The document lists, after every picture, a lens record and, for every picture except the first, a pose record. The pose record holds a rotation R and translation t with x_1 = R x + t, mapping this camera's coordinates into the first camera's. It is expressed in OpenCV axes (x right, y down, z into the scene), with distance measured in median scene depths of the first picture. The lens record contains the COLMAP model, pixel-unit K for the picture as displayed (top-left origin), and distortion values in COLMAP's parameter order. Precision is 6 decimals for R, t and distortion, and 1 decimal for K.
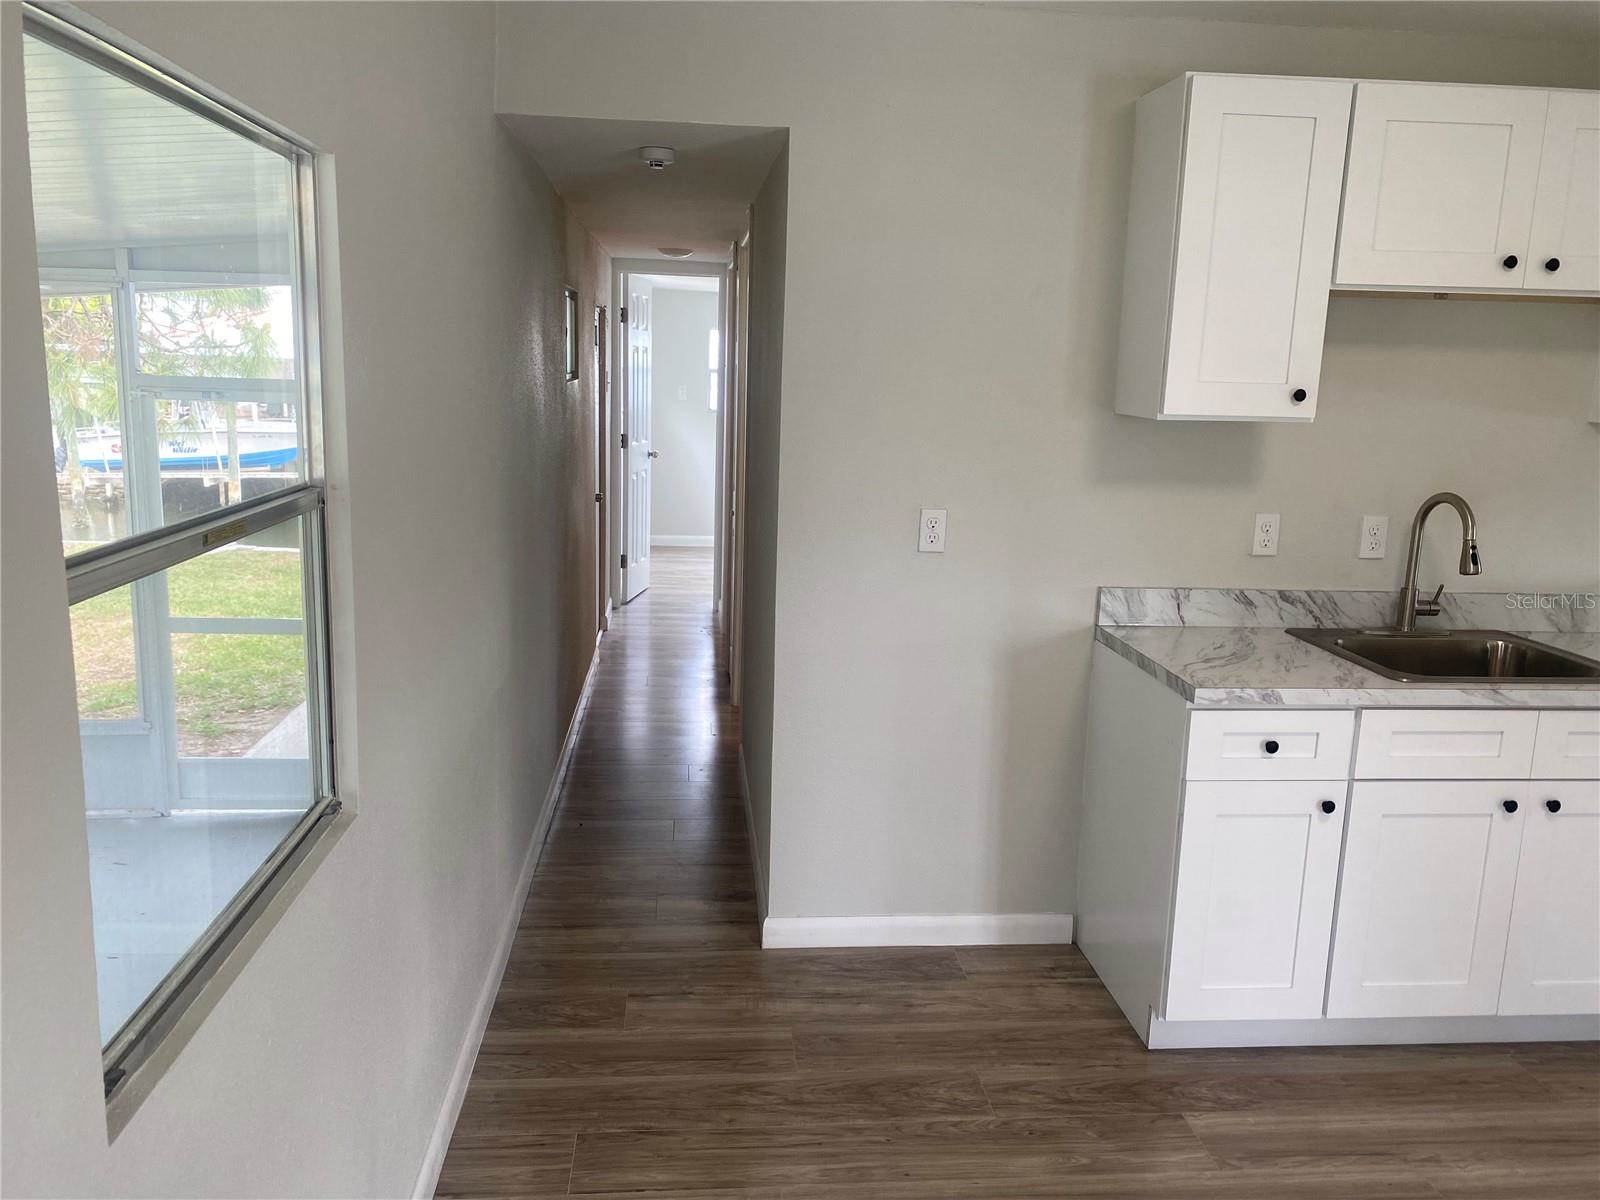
lens RADIAL K [[1211.8, 0, 801.0], [0, 1211.8, 605.4], [0, 0, 1]] dist [-0.002451, -0.002764]
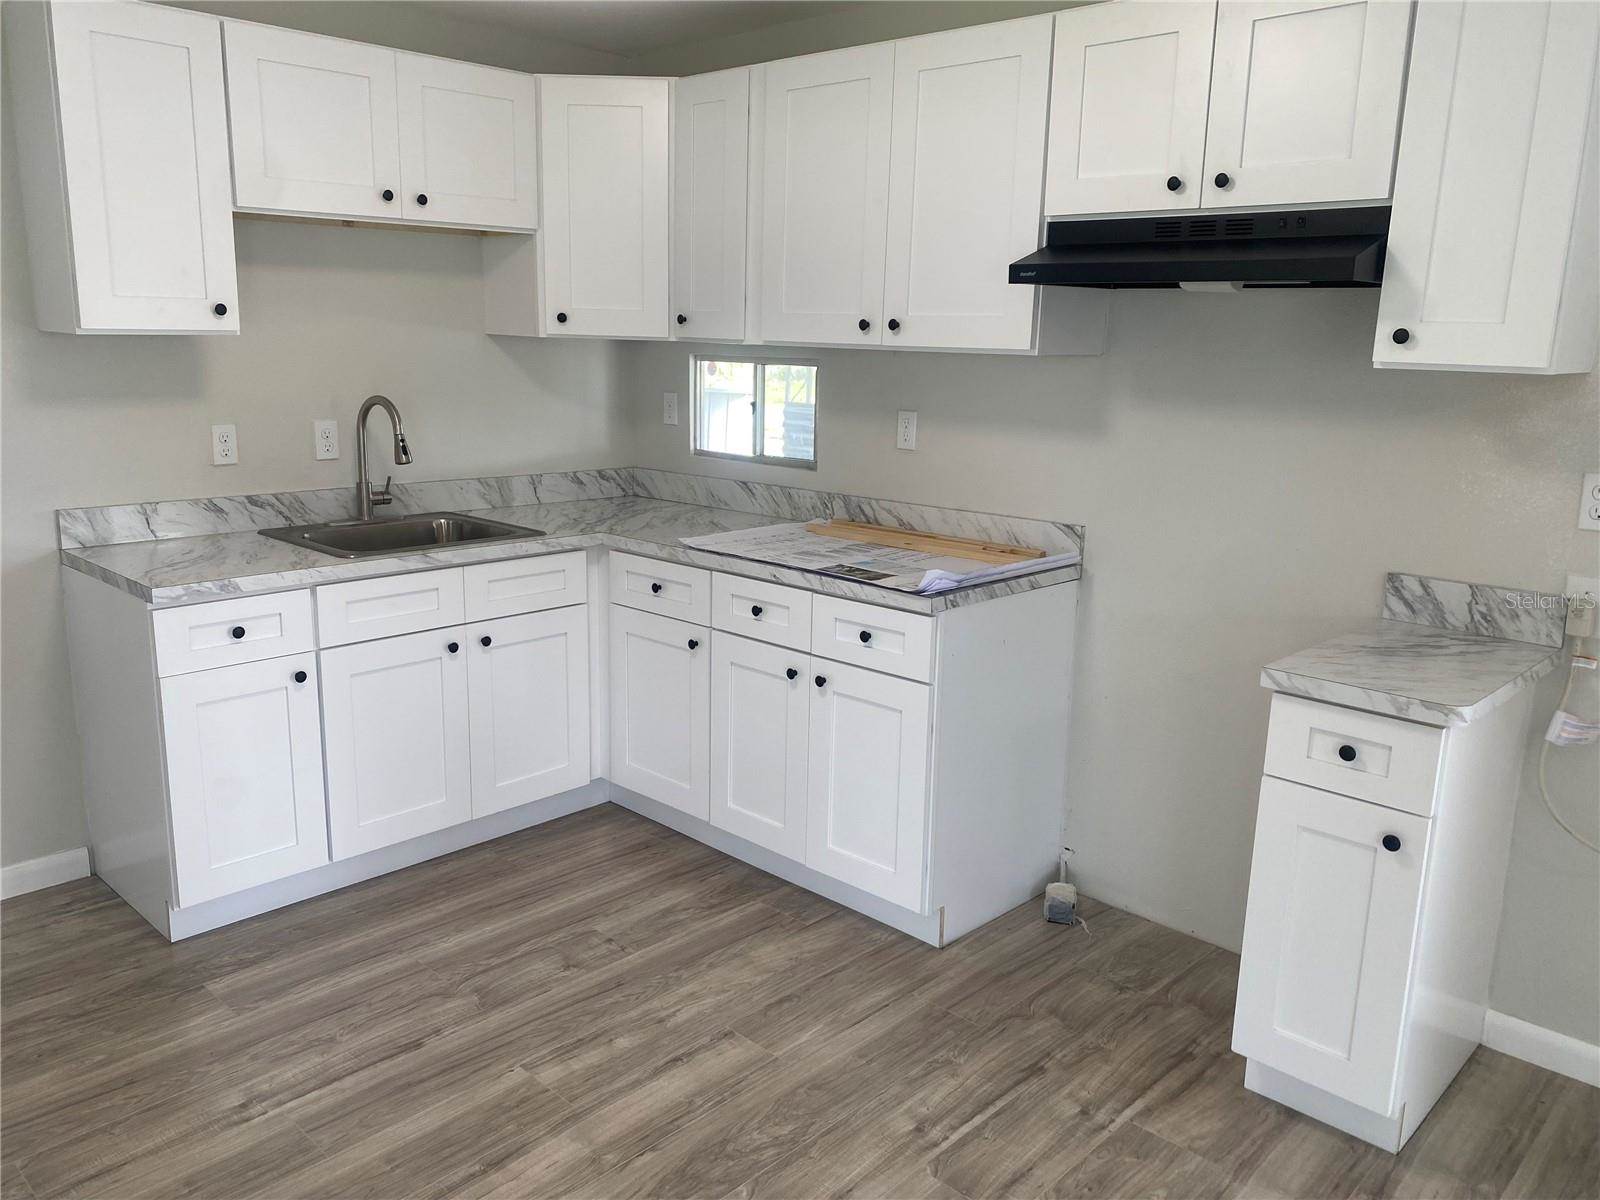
lens RADIAL K [[1211.8, 0, 806.5], [0, 1211.8, 592.1], [0, 0, 1]] dist [-0.002451, -0.002764]
pose [[0.753695, -0.145563, 0.640901, 0.074568], [0.125661, 0.989091, 0.076869, 0.056854], [-0.645099, 0.022600, 0.763765, -0.150976]]
